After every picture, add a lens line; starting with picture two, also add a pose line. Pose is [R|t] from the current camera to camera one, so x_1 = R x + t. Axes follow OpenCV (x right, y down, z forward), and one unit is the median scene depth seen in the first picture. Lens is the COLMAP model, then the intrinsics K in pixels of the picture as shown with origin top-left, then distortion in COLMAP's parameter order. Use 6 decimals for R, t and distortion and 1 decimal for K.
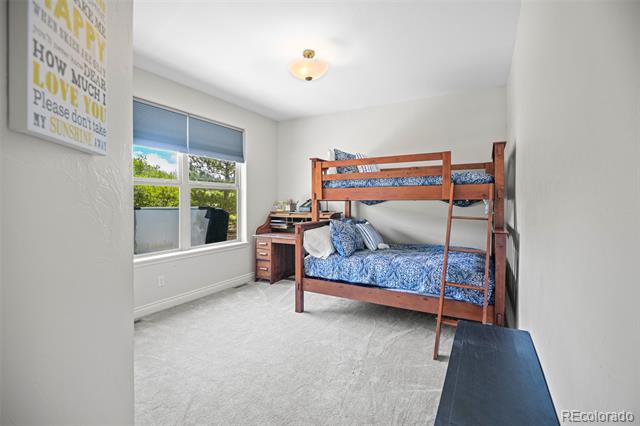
lens RADIAL K [[295.6, 0, 319.3], [0, 295.6, 209.0], [0, 0, 1]] dist [-0.003878, -0.021123]
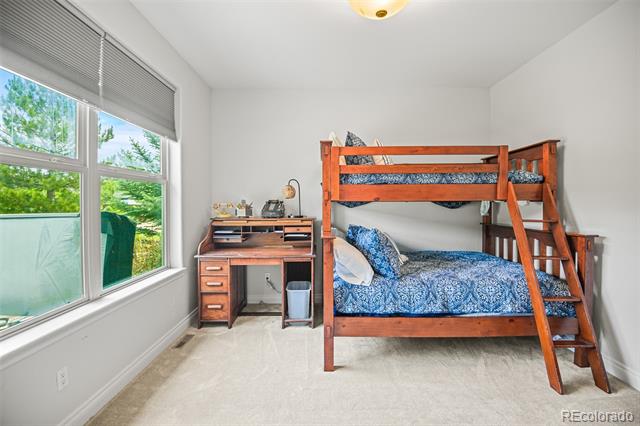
lens RADIAL K [[295.6, 0, 319.3], [0, 295.6, 209.0], [0, 0, 1]] dist [-0.003878, -0.021123]
pose [[0.876042, -0.010945, 0.482111, -0.378487], [0.014307, 0.999892, -0.003297, -0.009113], [-0.482023, 0.009786, 0.876104, 0.404733]]
